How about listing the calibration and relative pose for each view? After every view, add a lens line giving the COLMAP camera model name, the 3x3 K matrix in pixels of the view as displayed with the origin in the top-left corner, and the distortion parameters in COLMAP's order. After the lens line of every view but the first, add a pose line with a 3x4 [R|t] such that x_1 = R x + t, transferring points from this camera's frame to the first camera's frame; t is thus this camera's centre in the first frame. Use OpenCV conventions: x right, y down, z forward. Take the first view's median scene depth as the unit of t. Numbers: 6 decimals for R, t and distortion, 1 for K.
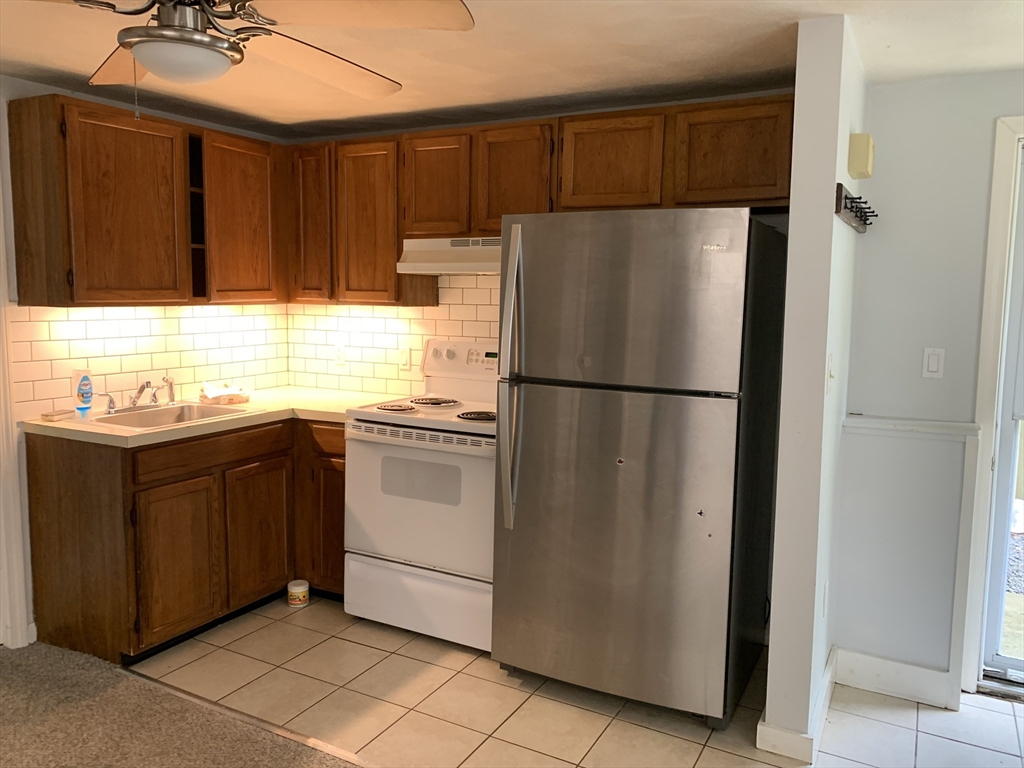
lens RADIAL K [[800.3, 0, 509.5], [0, 800.3, 378.5], [0, 0, 1]] dist [0.025493, -0.027145]
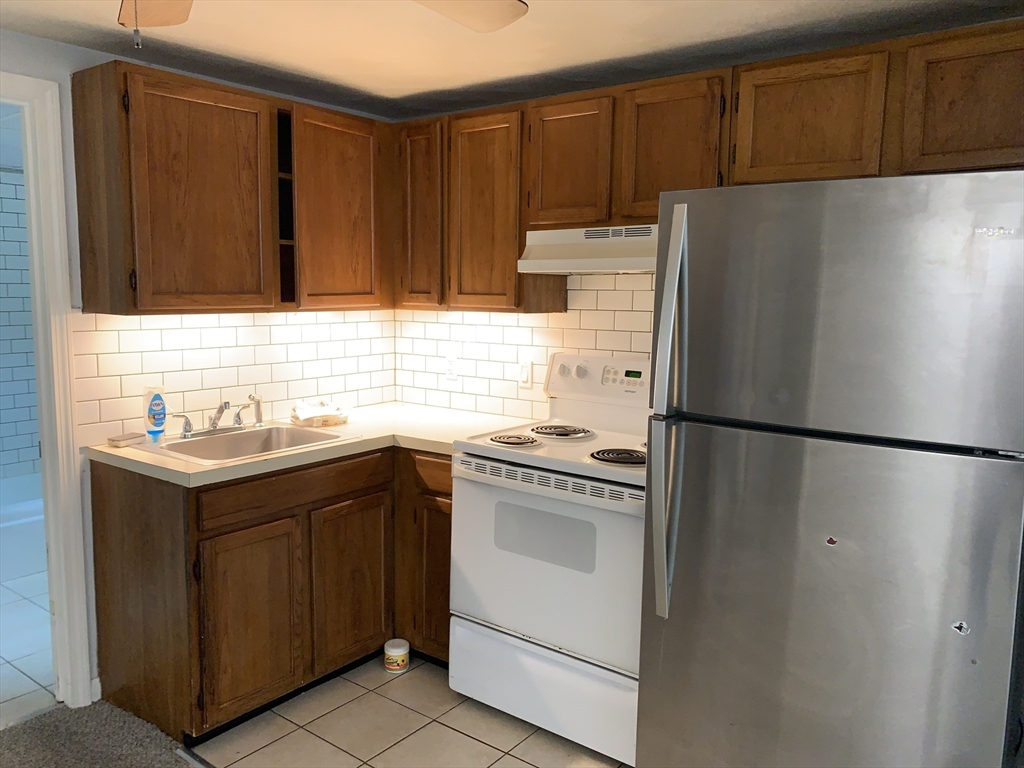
lens RADIAL K [[800.3, 0, 510.7], [0, 800.3, 382.2], [0, 0, 1]] dist [0.025493, -0.027145]
pose [[0.988689, 0.016073, -0.149116, -0.026992], [-0.015295, 0.999863, 0.006361, -0.027701], [0.149198, -0.004009, 0.988799, 0.209336]]
